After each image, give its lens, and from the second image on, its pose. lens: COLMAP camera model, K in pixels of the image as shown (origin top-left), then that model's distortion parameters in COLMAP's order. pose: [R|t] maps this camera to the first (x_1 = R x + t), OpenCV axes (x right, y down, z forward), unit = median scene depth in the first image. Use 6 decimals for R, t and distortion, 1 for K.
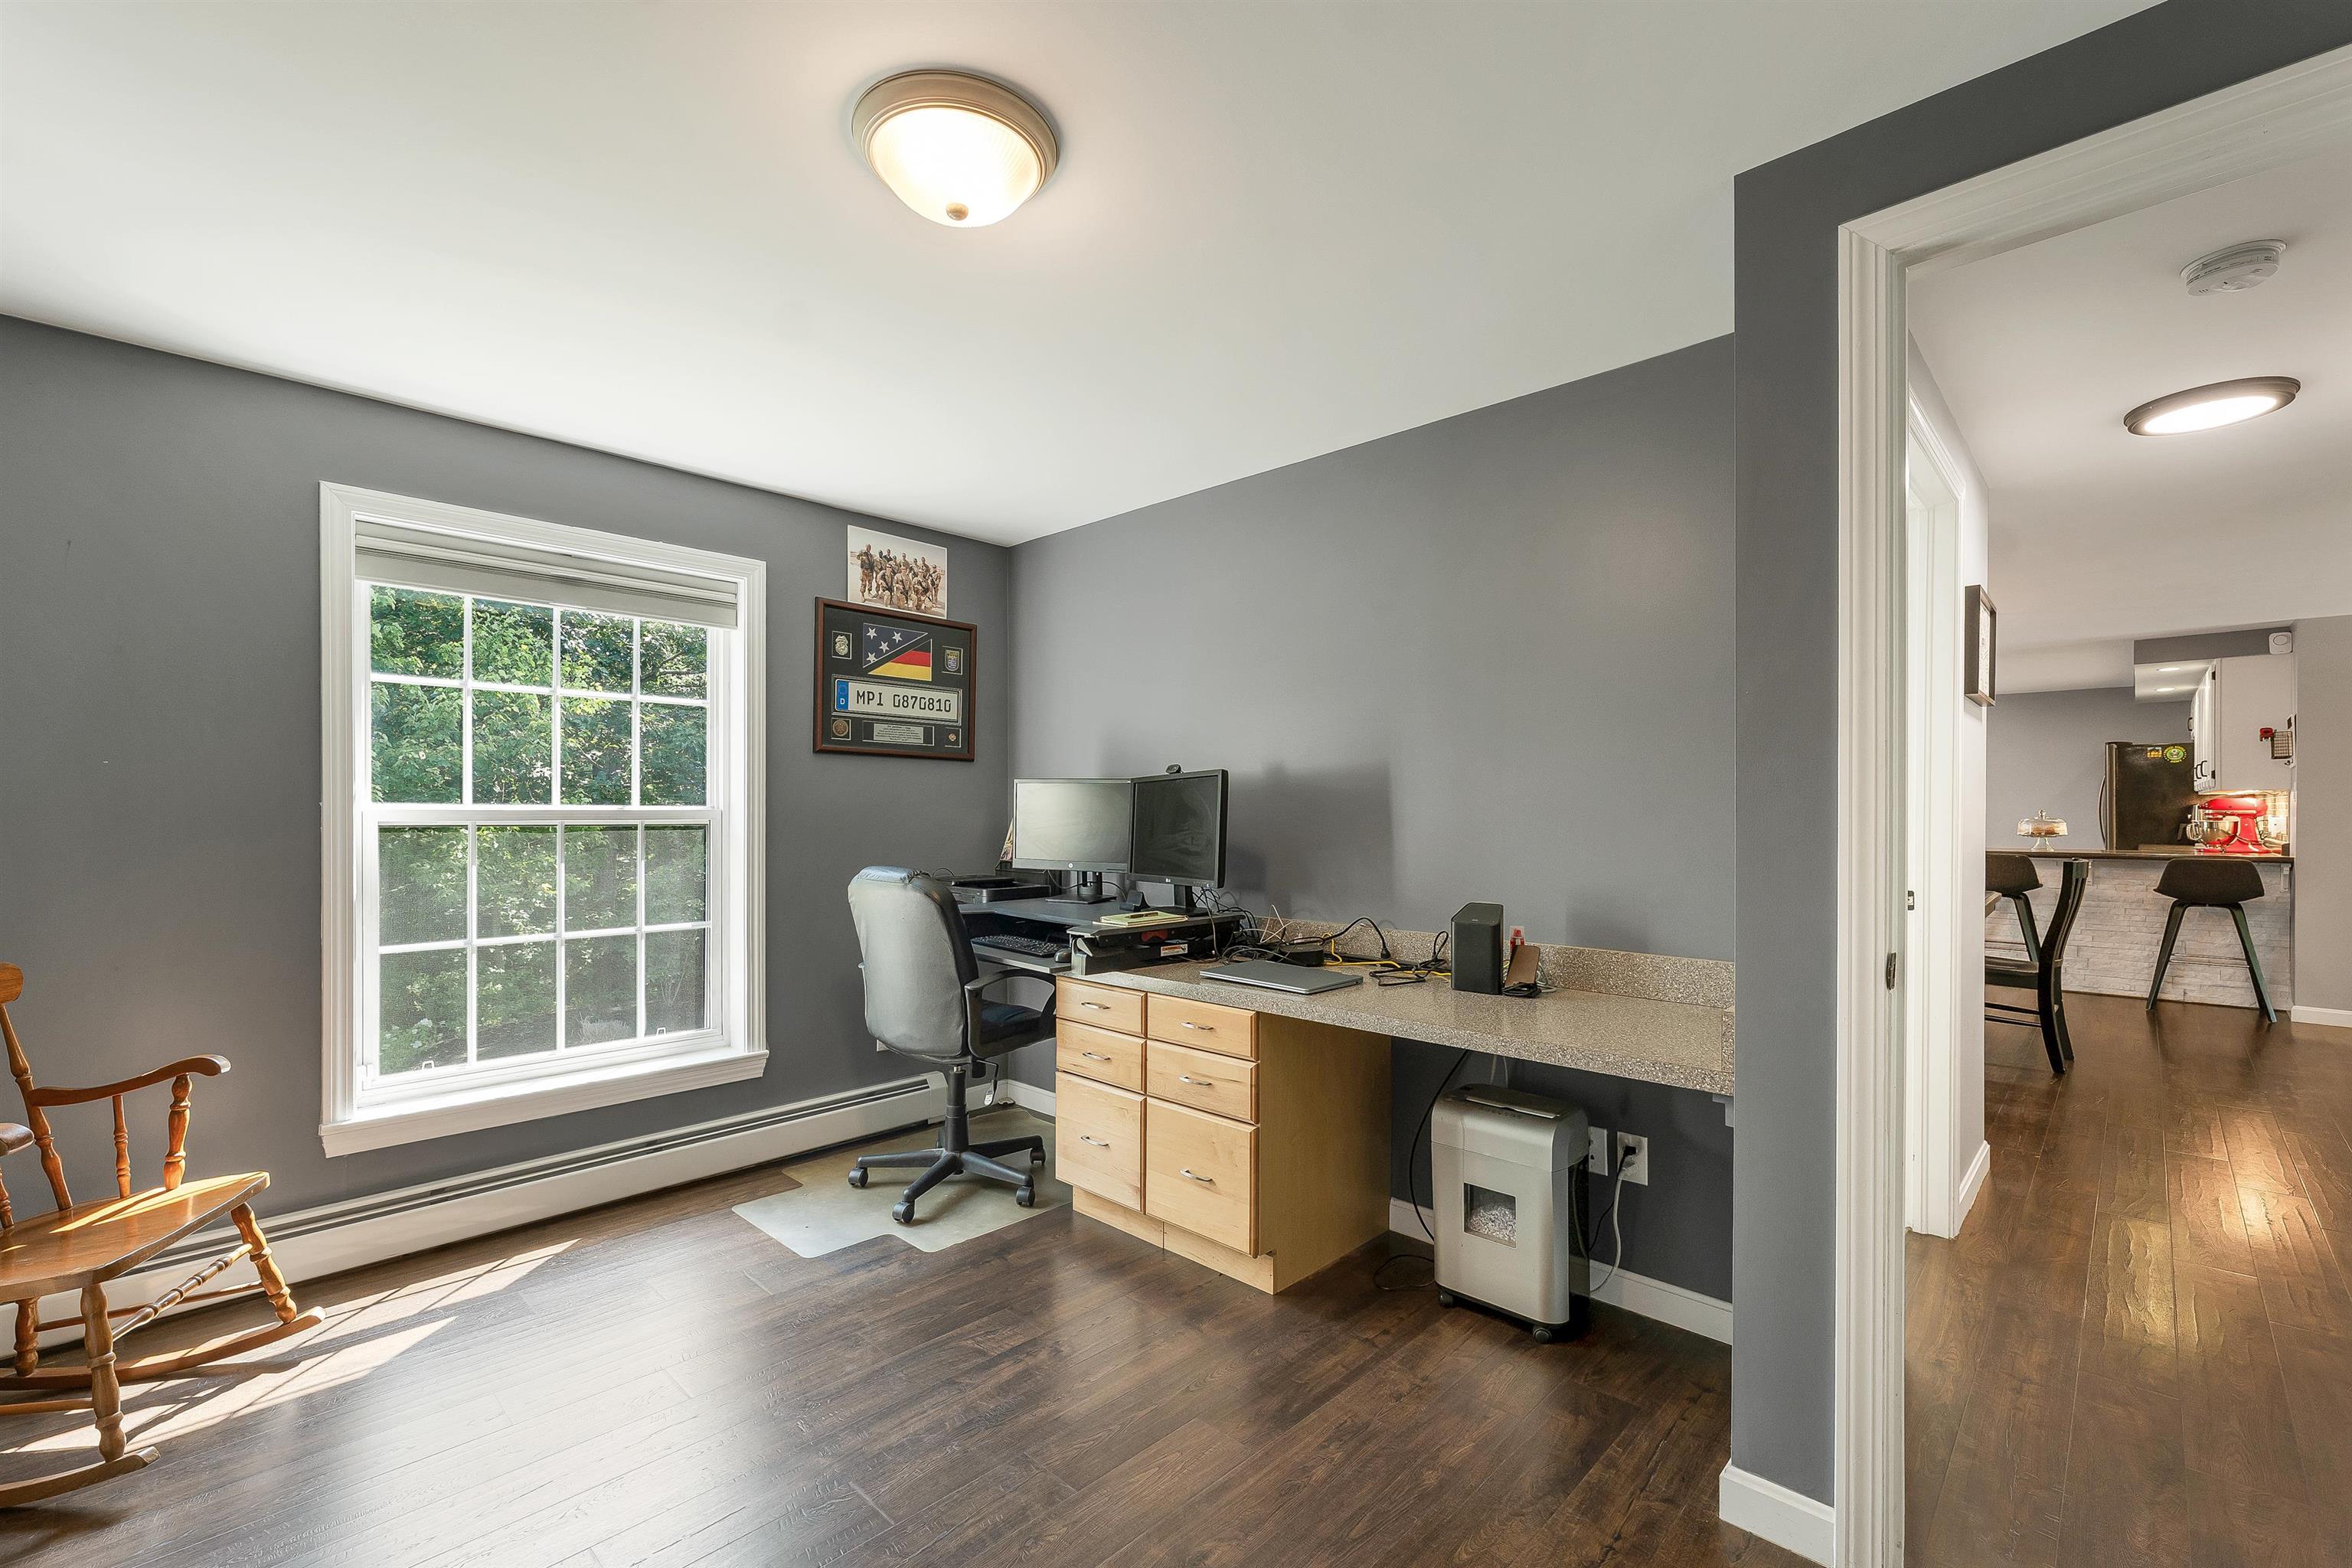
lens RADIAL K [[989.7, 0, 1176.9], [0, 989.7, 759.2], [0, 0, 1]] dist [-0.000963, -0.000489]
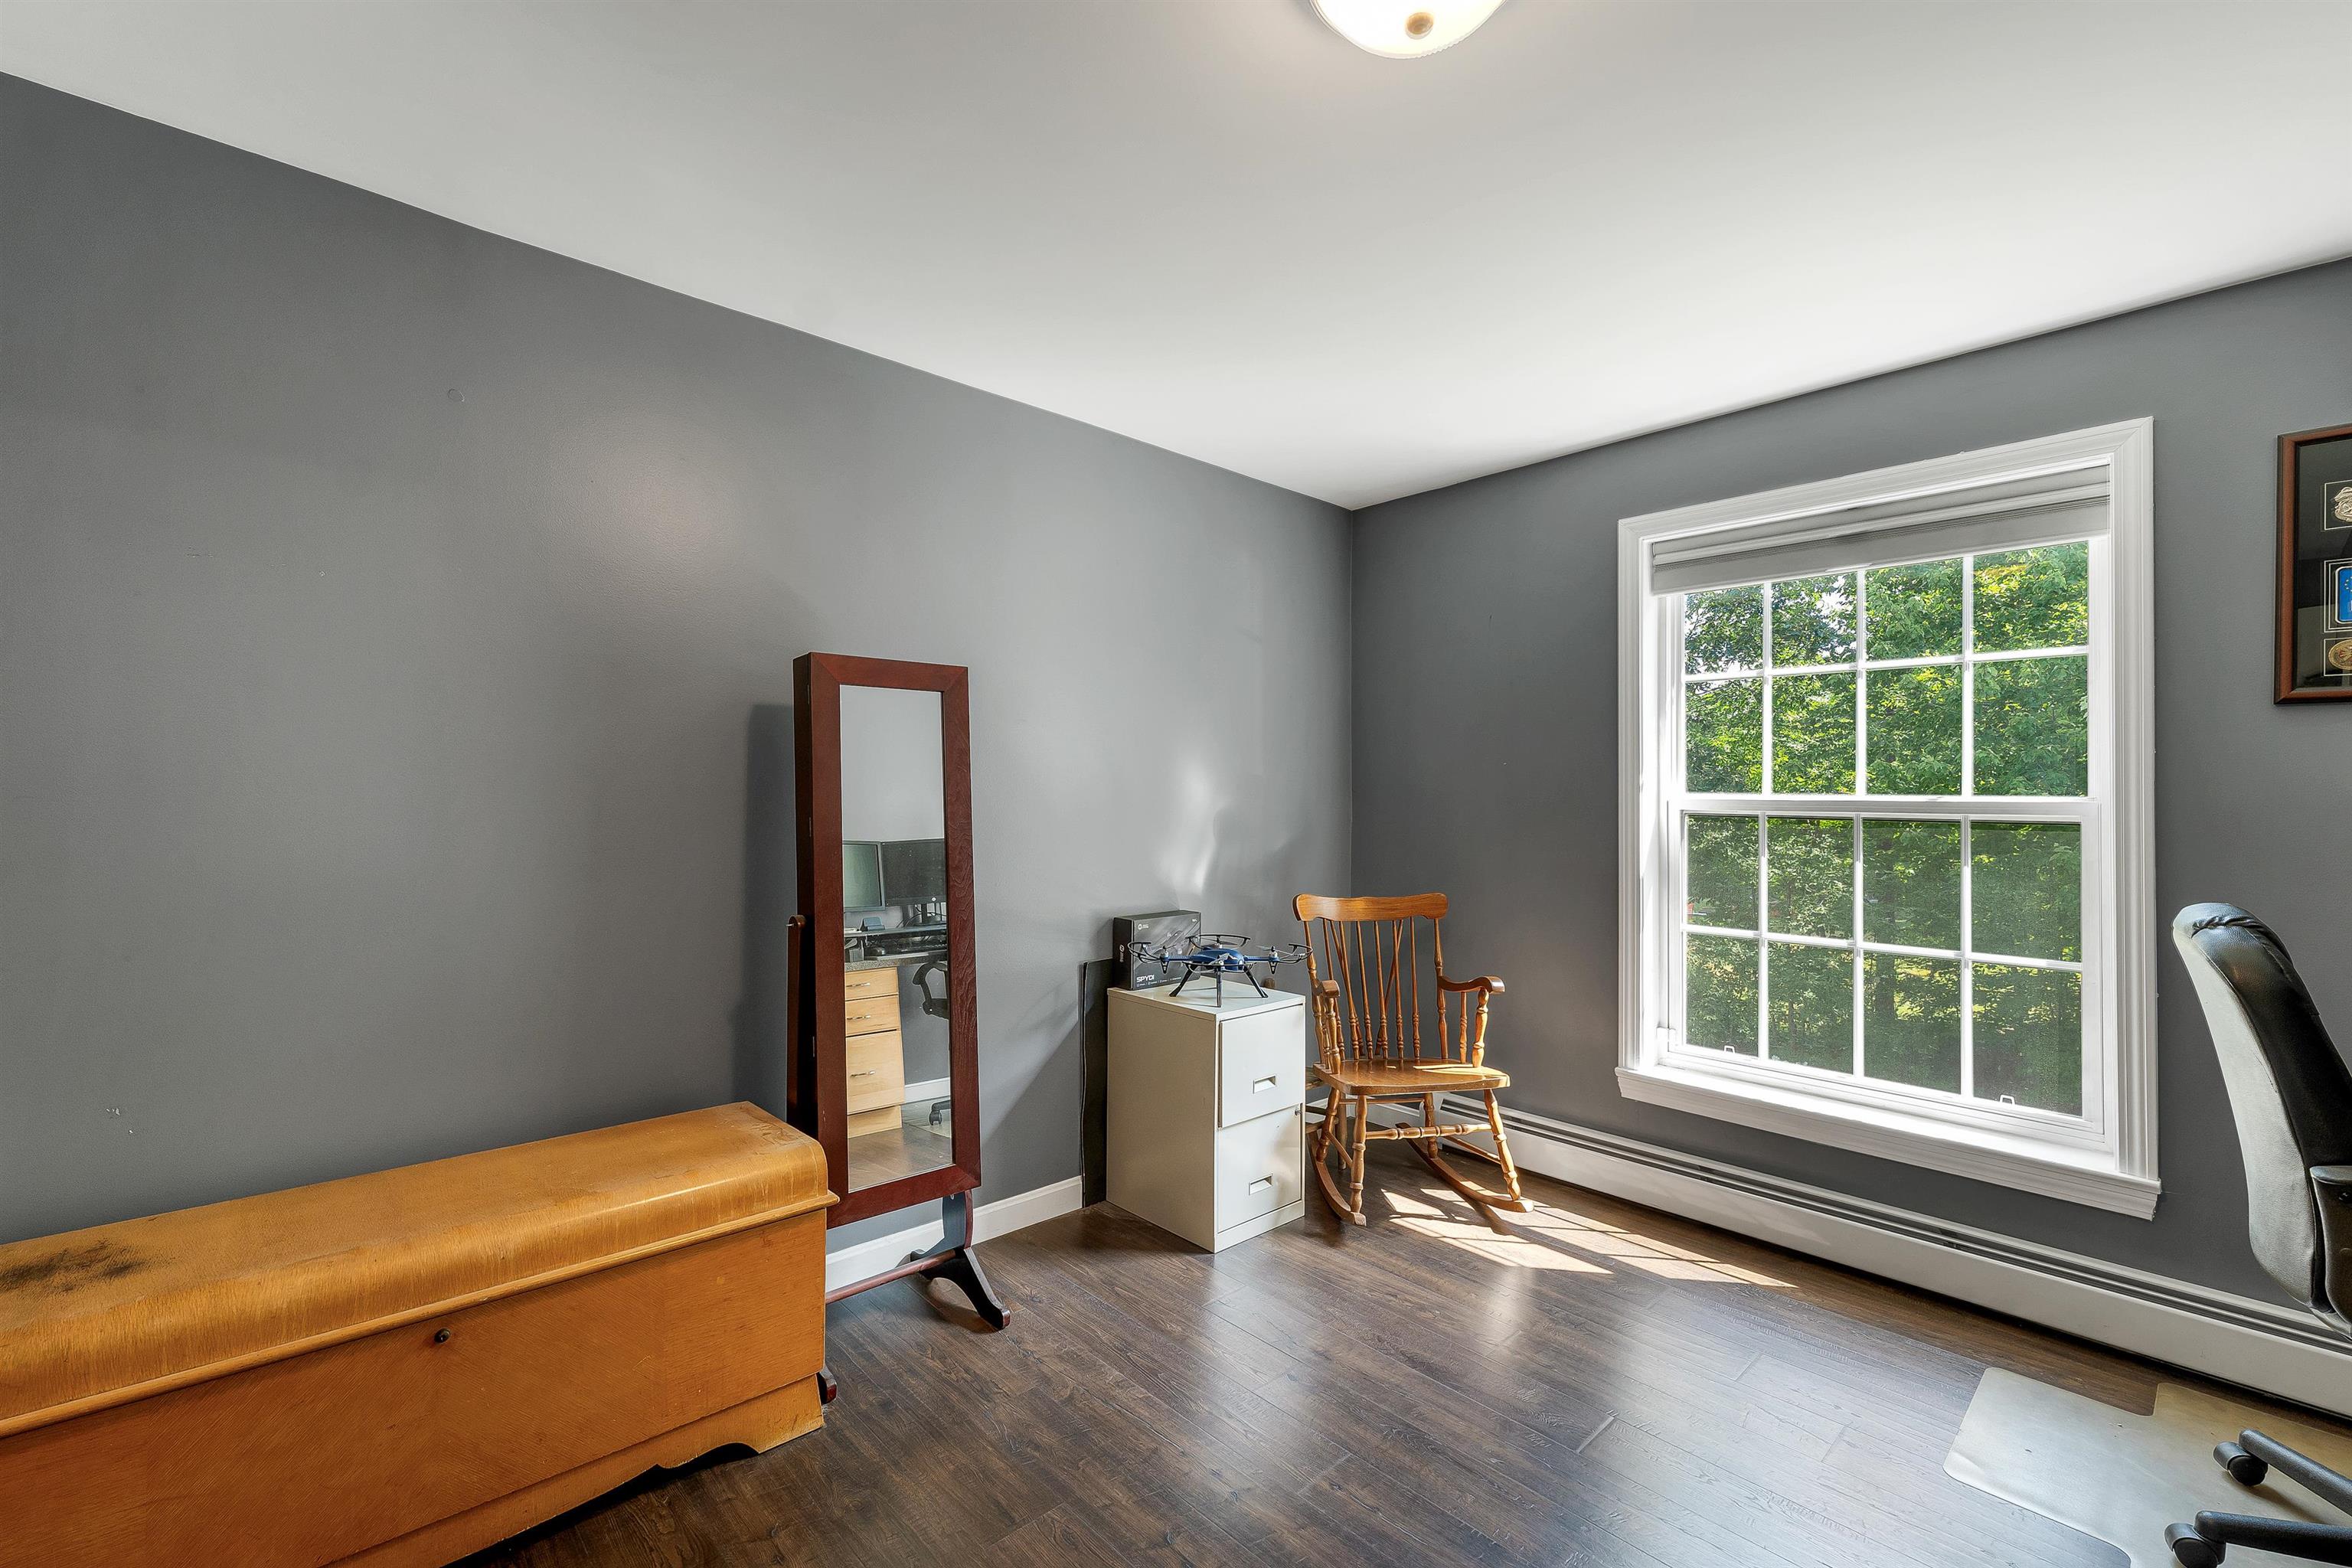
lens RADIAL K [[989.7, 0, 1176.9], [0, 989.7, 759.2], [0, 0, 1]] dist [-0.000963, -0.000489]
pose [[-0.051690, -0.043927, -0.997697, 0.303971], [0.034316, 0.998364, -0.045735, 0.037123], [0.998073, -0.036601, -0.050099, 0.485753]]
